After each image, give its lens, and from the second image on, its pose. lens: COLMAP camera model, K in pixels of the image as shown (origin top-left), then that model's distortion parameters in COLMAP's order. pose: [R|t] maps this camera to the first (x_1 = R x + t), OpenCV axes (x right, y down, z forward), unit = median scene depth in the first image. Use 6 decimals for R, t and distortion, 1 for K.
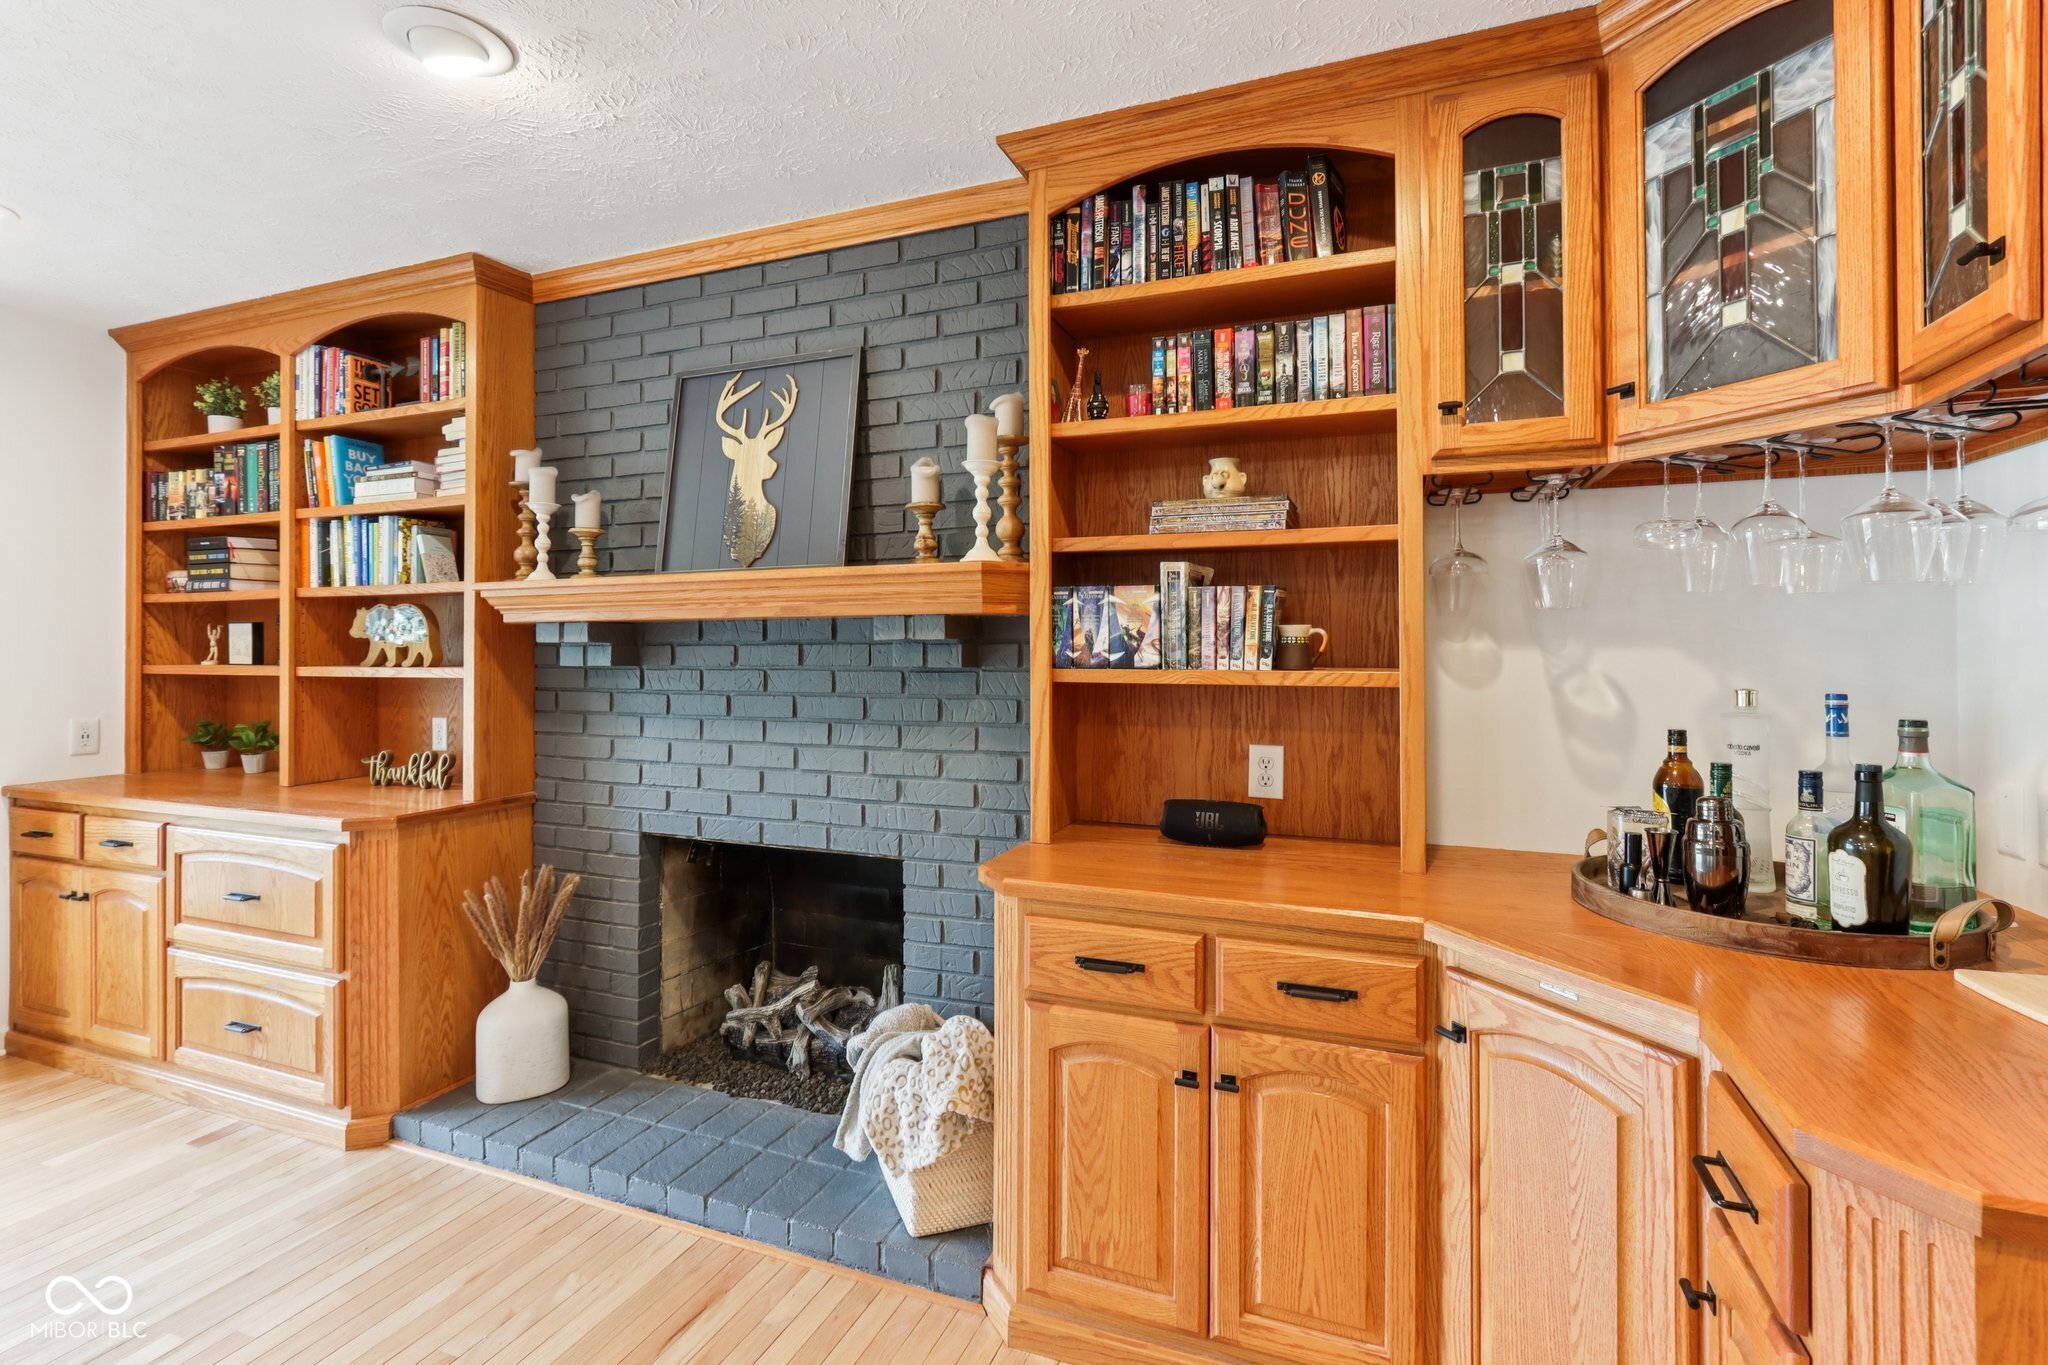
lens RADIAL K [[946.7, 0, 1016.5], [0, 946.7, 637.4], [0, 0, 1]] dist [-0.004248, 0.000441]
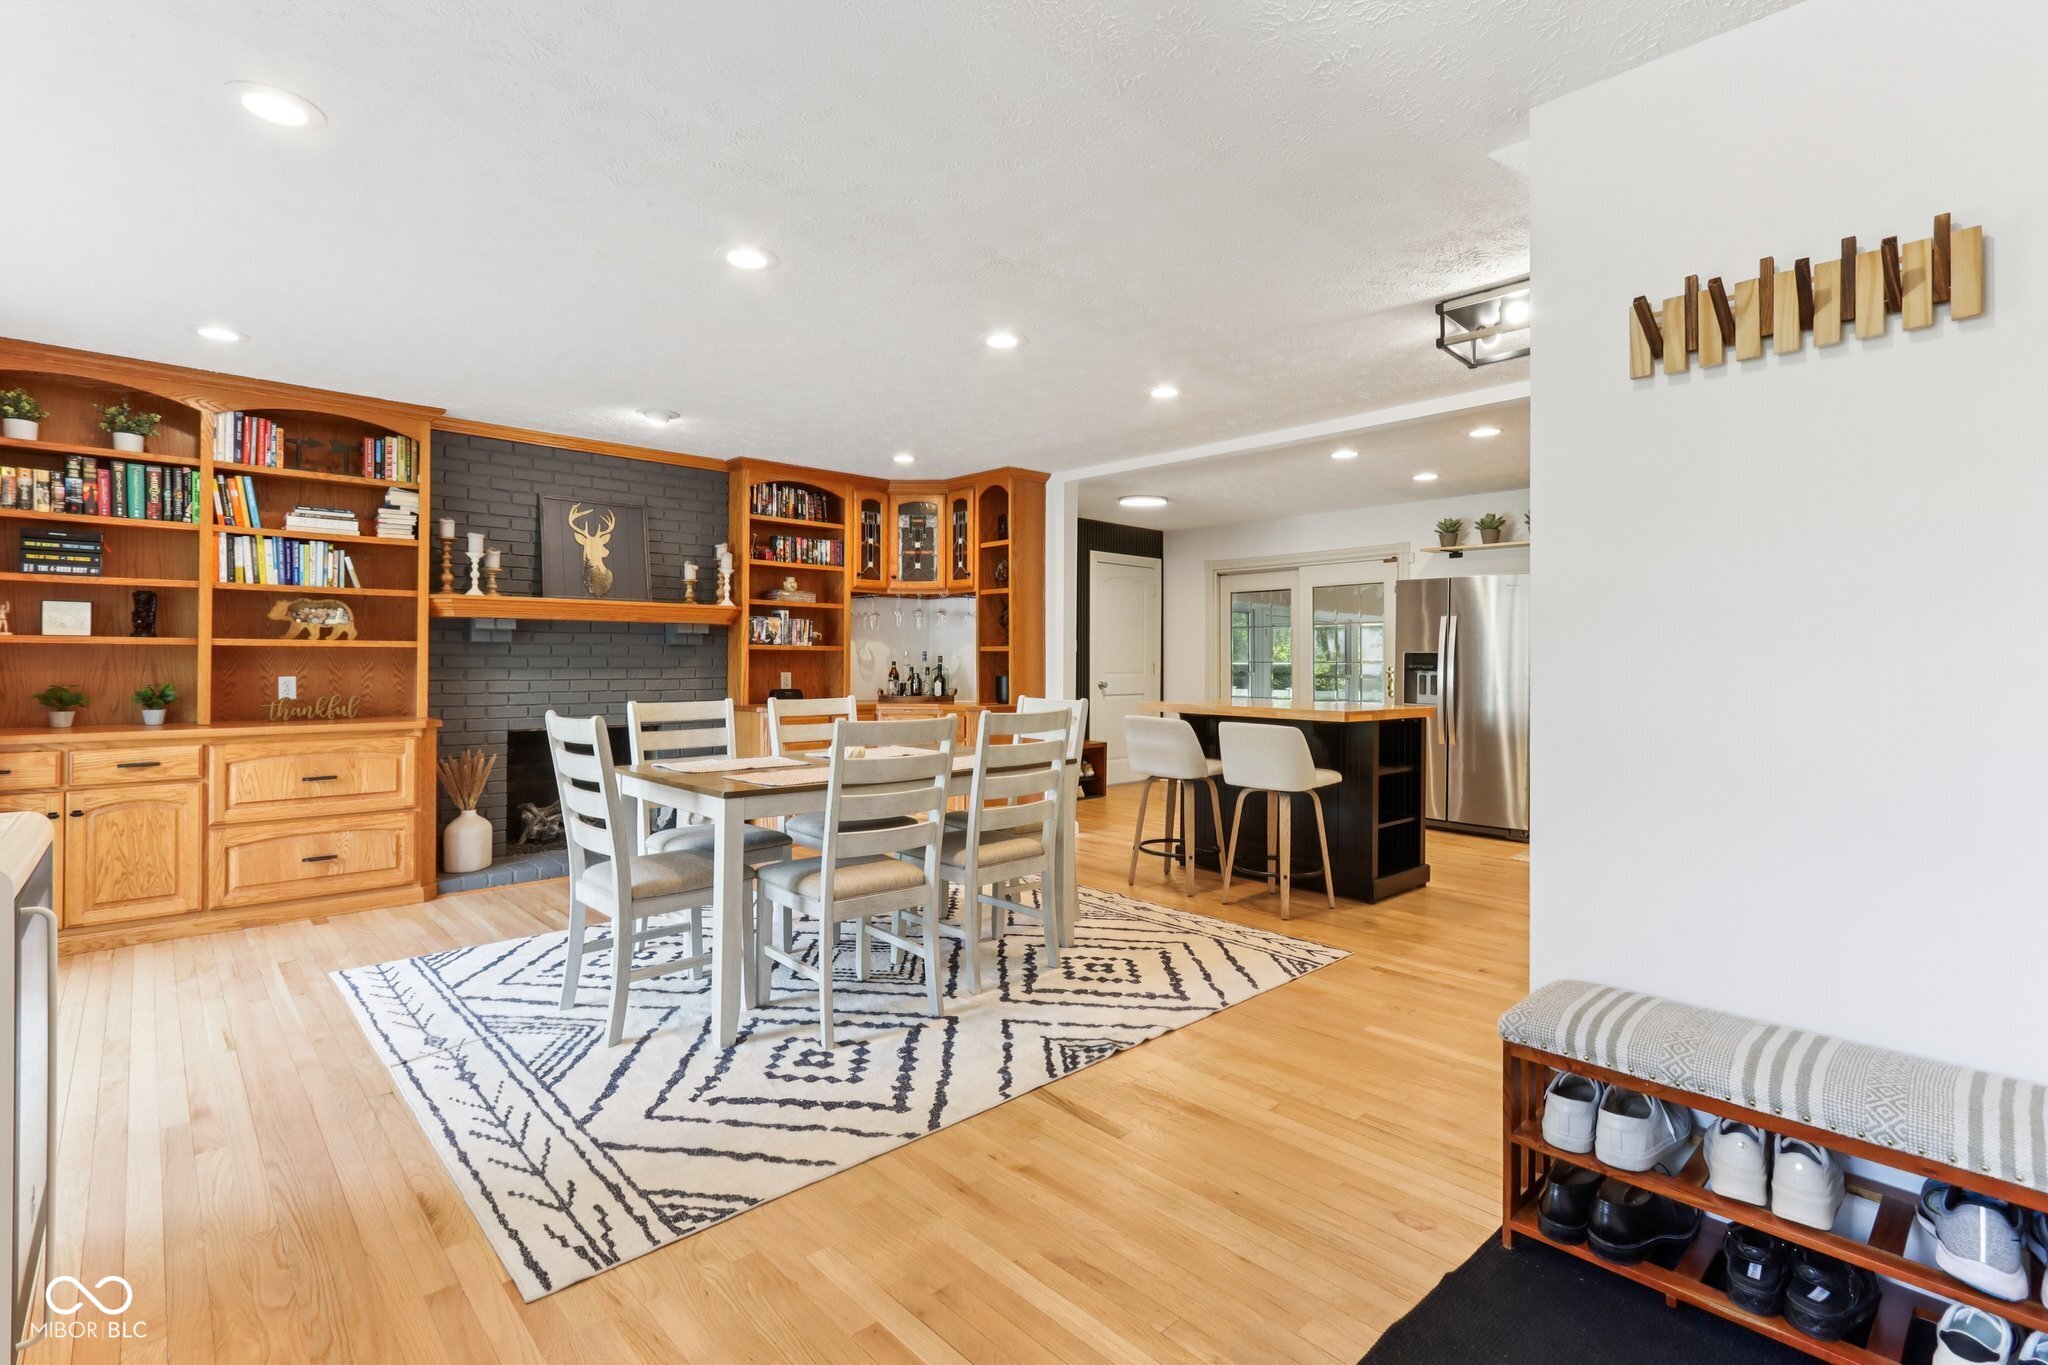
lens RADIAL K [[948.9, 0, 1009.0], [0, 948.9, 659.0], [0, 0, 1]] dist [0.004372, 0.001081]
pose [[0.432795, 0.006289, 0.901471, -2.007721], [-0.012120, 0.999926, -0.001157, 0.064149], [-0.901411, -0.010425, 0.432839, -0.868423]]
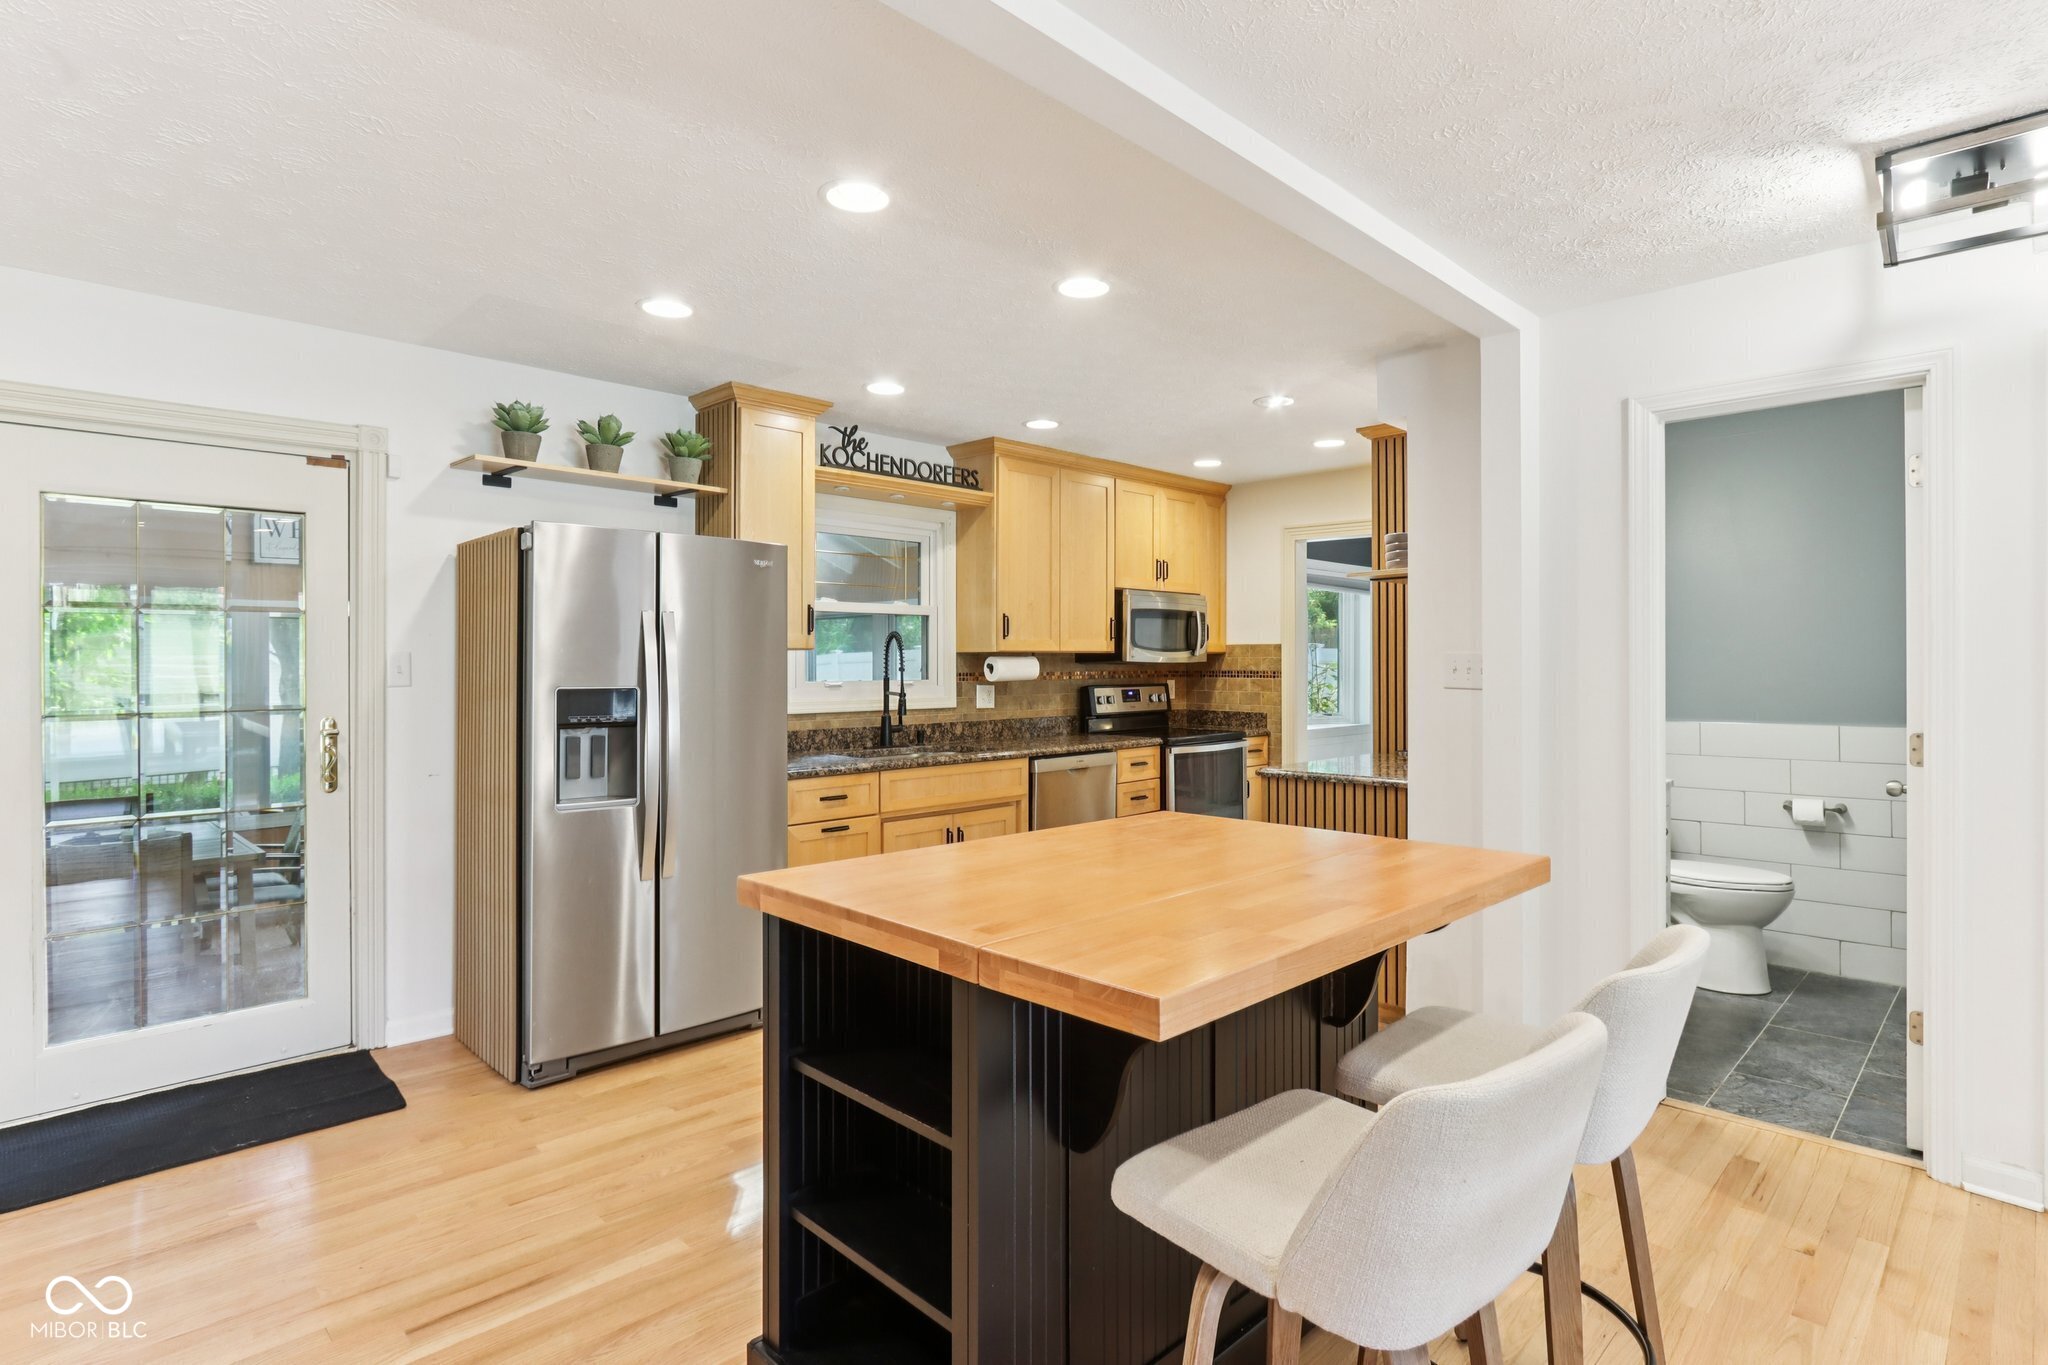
lens RADIAL K [[1024.8, 0, 1018.3], [0, 1024.8, 663.6], [0, 0, 1]] dist [-0.013795, -0.000060]
pose [[-0.915641, 0.002933, 0.401987, 0.029176], [-0.000371, 0.999967, -0.008142, 0.003326], [-0.401997, -0.007604, -0.915609, 0.303154]]
